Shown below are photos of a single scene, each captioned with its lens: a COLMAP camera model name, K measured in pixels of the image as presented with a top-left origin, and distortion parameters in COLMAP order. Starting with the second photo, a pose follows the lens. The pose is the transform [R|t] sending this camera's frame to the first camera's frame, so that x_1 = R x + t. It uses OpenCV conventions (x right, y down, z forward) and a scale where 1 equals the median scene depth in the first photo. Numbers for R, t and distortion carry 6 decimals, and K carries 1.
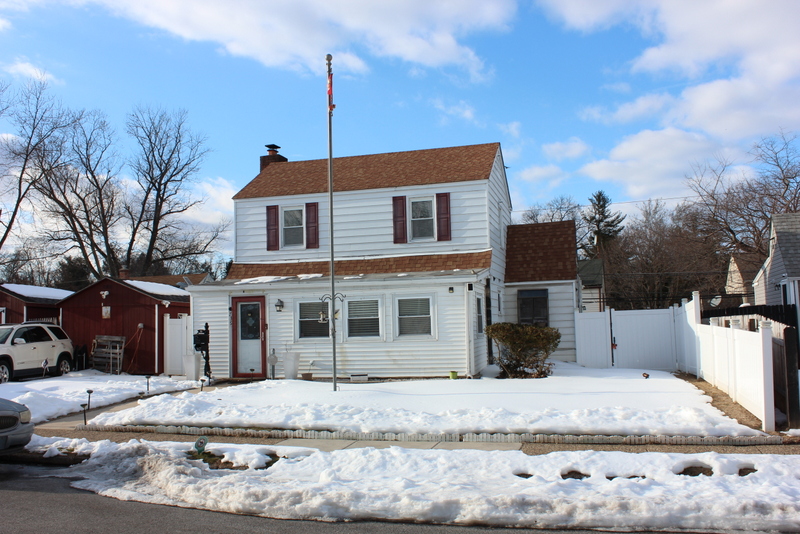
lens RADIAL K [[756.0, 0, 396.4], [0, 756.0, 268.6], [0, 0, 1]] dist [-0.082135, 0.000000]
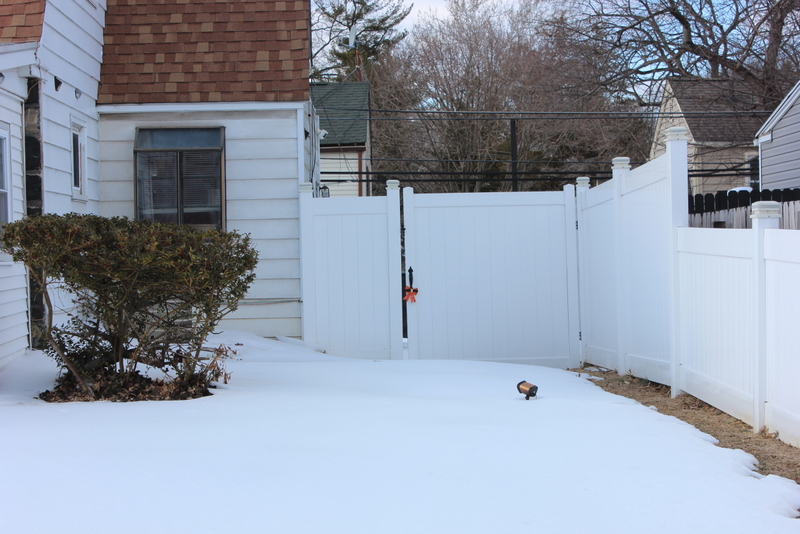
lens RADIAL K [[1081.4, 0, 398.8], [0, 1081.4, 272.0], [0, 0, 1]] dist [0.034527, 0.000000]
pose [[0.943831, 0.009895, 0.330282, 0.114614], [-0.036437, 0.996572, 0.074268, 0.053846], [-0.328415, -0.082131, 0.940956, 0.509551]]
